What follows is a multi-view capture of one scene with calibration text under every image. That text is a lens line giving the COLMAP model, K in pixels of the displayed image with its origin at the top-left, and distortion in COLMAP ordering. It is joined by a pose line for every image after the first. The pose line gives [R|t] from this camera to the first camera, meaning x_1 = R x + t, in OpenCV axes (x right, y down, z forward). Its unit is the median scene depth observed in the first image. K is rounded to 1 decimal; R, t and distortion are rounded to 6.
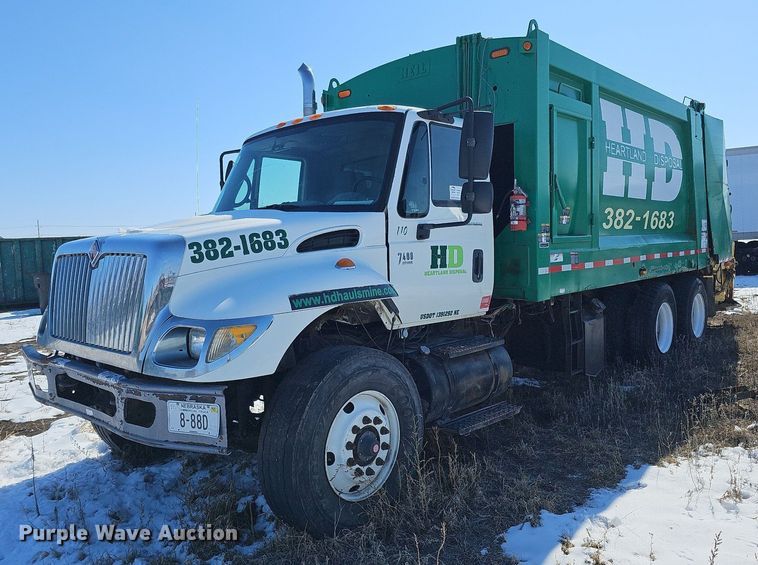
lens RADIAL K [[588.9, 0, 379.8], [0, 588.9, 262.0], [0, 0, 1]] dist [0.074610, -0.002357]
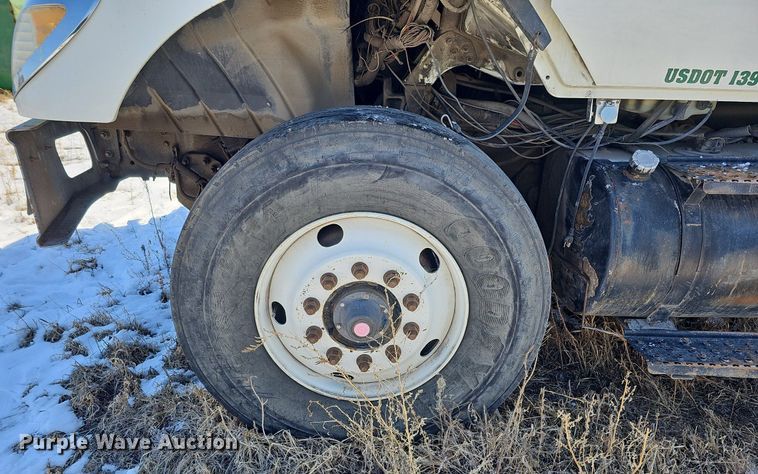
lens RADIAL K [[498.1, 0, 379.3], [0, 498.1, 272.6], [0, 0, 1]] dist [0.023849, -0.002608]
pose [[0.682386, 0.336725, -0.648818, 0.238974], [-0.050205, 0.907080, 0.417955, 0.096828], [0.729266, -0.252633, 0.635884, 0.728524]]
